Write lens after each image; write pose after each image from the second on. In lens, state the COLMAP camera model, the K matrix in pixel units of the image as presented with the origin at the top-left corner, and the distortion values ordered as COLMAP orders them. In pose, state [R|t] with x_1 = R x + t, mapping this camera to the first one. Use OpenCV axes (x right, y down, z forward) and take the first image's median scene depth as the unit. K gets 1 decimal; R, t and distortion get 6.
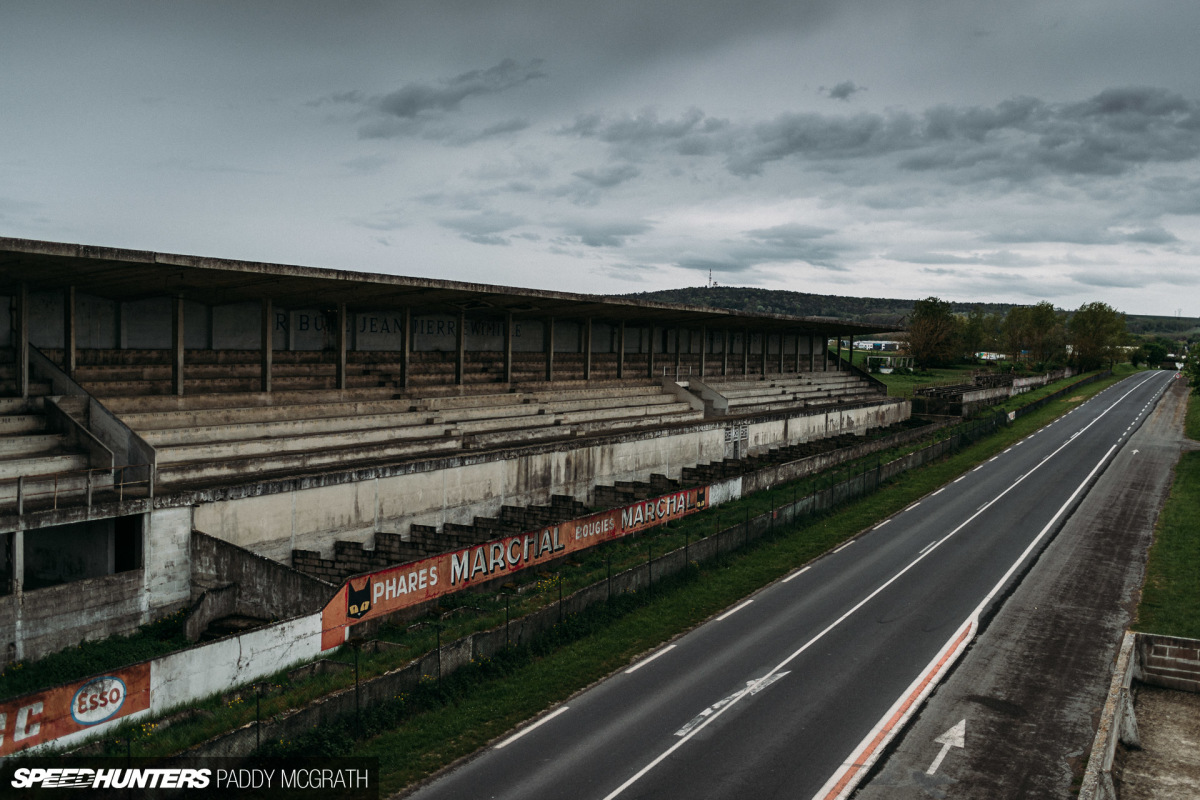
lens RADIAL K [[1191.2, 0, 600.0], [0, 1191.2, 400.0], [0, 0, 1]] dist [-0.101899, 0.136414]
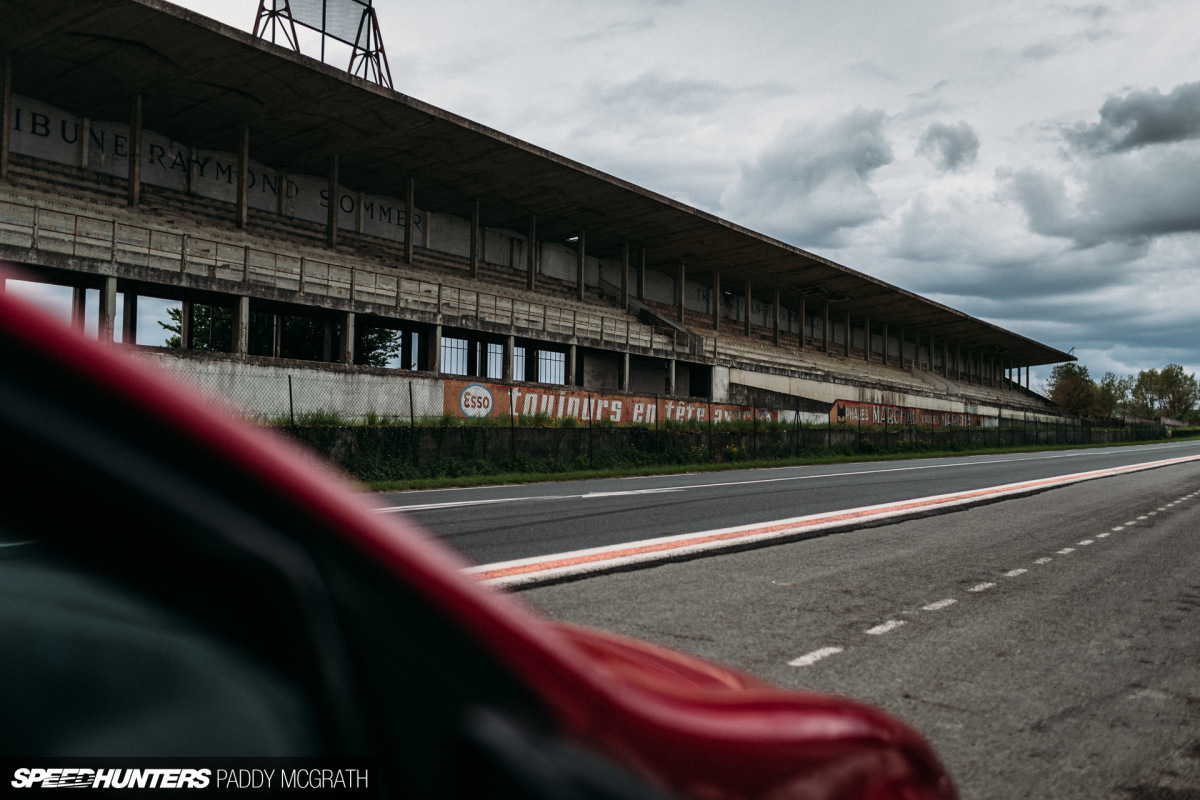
lens RADIAL K [[1191.2, 0, 600.0], [0, 1191.2, 400.0], [0, 0, 1]] dist [-0.101899, 0.136414]
pose [[0.996304, 0.000047, -0.085899, -0.397226], [-0.007537, 0.996192, -0.086863, 0.295979], [0.085568, 0.087189, 0.992510, -0.733963]]
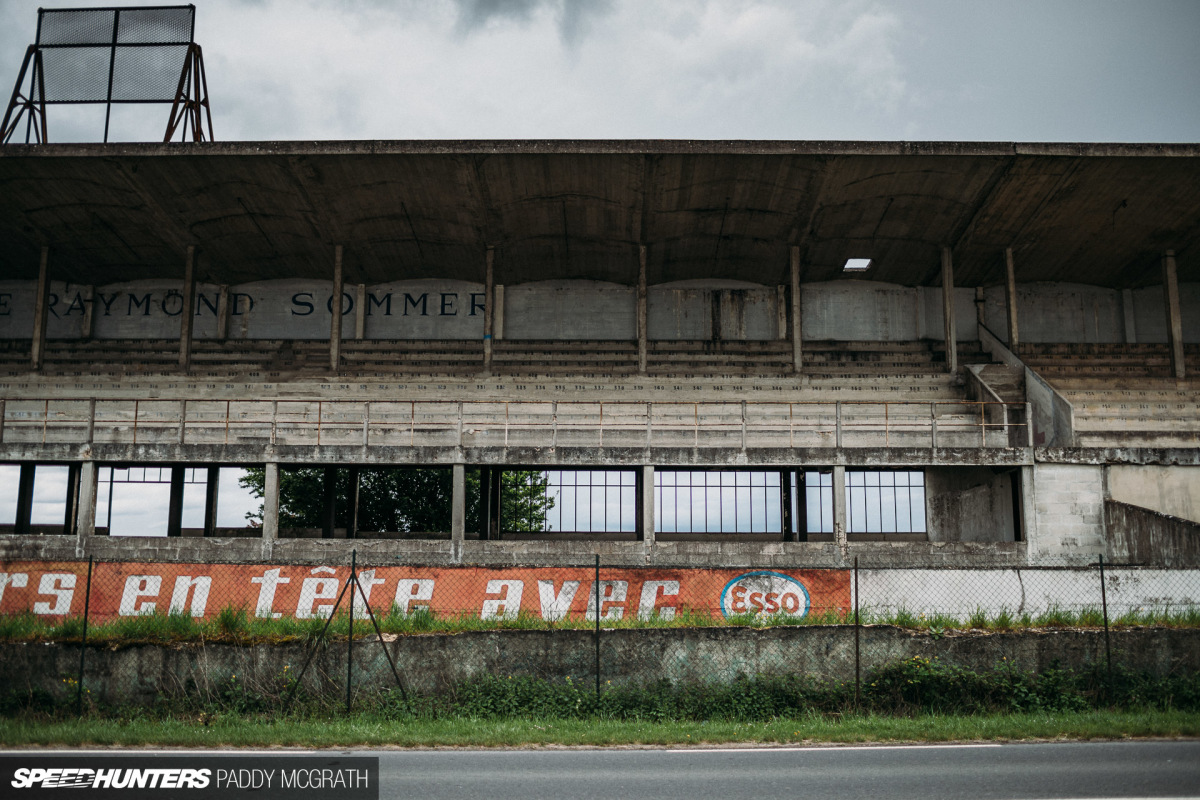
lens RADIAL K [[1137.2, 0, 600.0], [0, 1137.2, 400.0], [0, 0, 1]] dist [-0.151157, 0.210346]
pose [[0.438914, -0.159731, -0.884218, 0.143058], [-0.040618, 0.979539, -0.197112, 0.207636], [0.897611, 0.122430, 0.423446, 0.435871]]
